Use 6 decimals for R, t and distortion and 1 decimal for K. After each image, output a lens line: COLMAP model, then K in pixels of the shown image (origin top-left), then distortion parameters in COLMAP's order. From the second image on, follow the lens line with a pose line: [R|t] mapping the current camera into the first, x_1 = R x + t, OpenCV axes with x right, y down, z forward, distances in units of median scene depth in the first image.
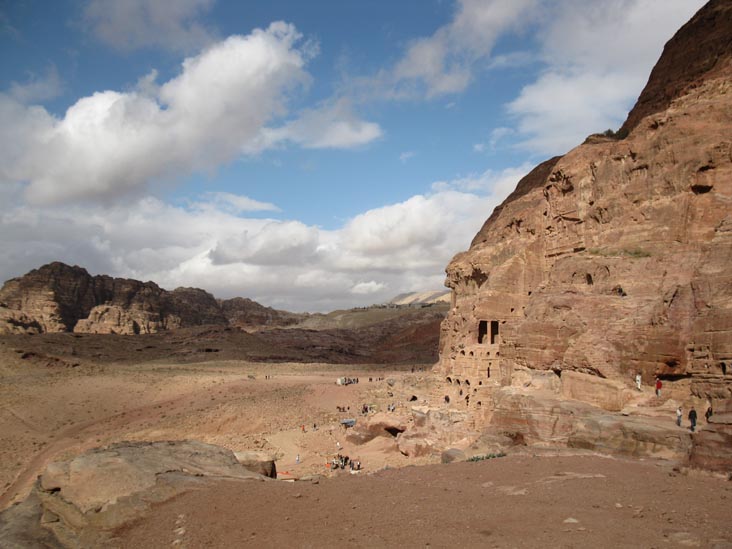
lens RADIAL K [[765.3, 0, 380.7], [0, 765.3, 271.9], [0, 0, 1]] dist [-0.207434, 0.231898]
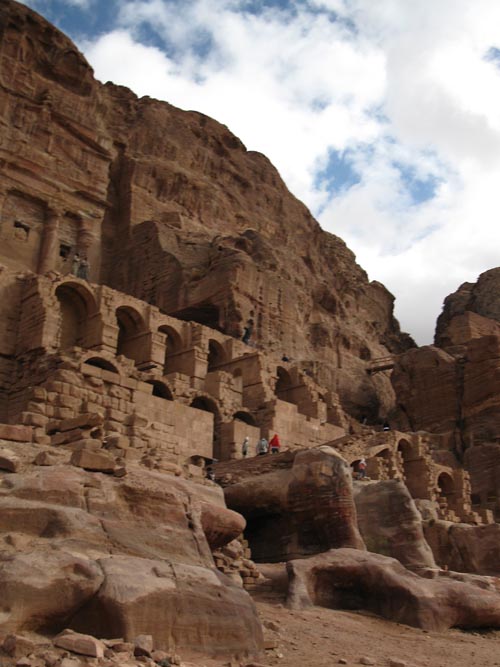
lens RADIAL K [[714.3, 0, 250.8], [0, 714.3, 358.6], [0, 0, 1]] dist [-0.211453, 0.247769]
pose [[-0.445021, 0.295029, 0.845526, -0.139013], [-0.104311, 0.920669, -0.376150, 0.226980], [-0.889424, -0.255592, -0.378943, 1.060746]]
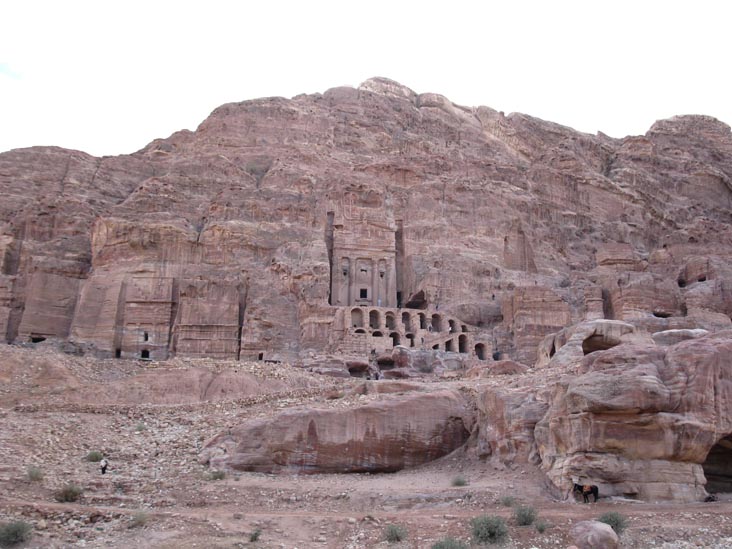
lens RADIAL K [[765.3, 0, 380.7], [0, 765.3, 271.9], [0, 0, 1]] dist [-0.207434, 0.231898]
pose [[0.111015, 0.274360, 0.955198, -0.958642], [-0.093349, 0.959768, -0.264823, 0.345633], [-0.989425, -0.059767, 0.132160, 0.847629]]
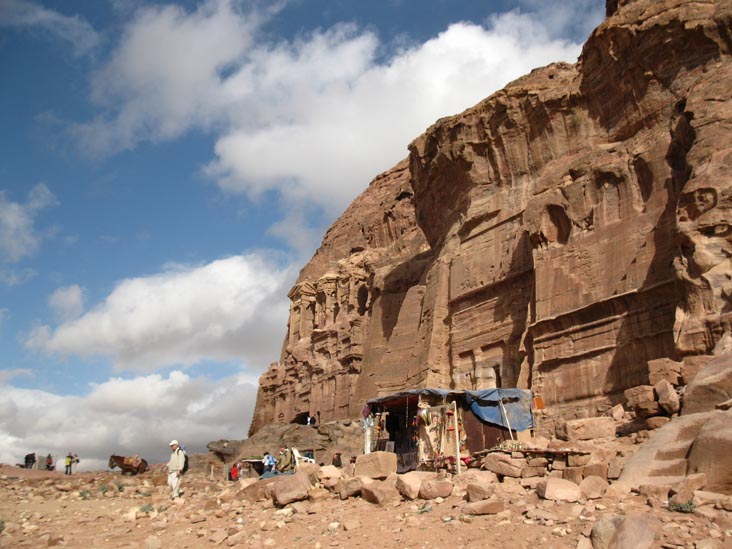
lens RADIAL K [[765.3, 0, 380.7], [0, 765.3, 271.9], [0, 0, 1]] dist [-0.207434, 0.231898]
pose [[0.893999, 0.167389, 0.415629, -0.111399], [-0.056457, 0.962288, -0.266111, 0.228433], [-0.444499, 0.214438, 0.869734, 0.990428]]
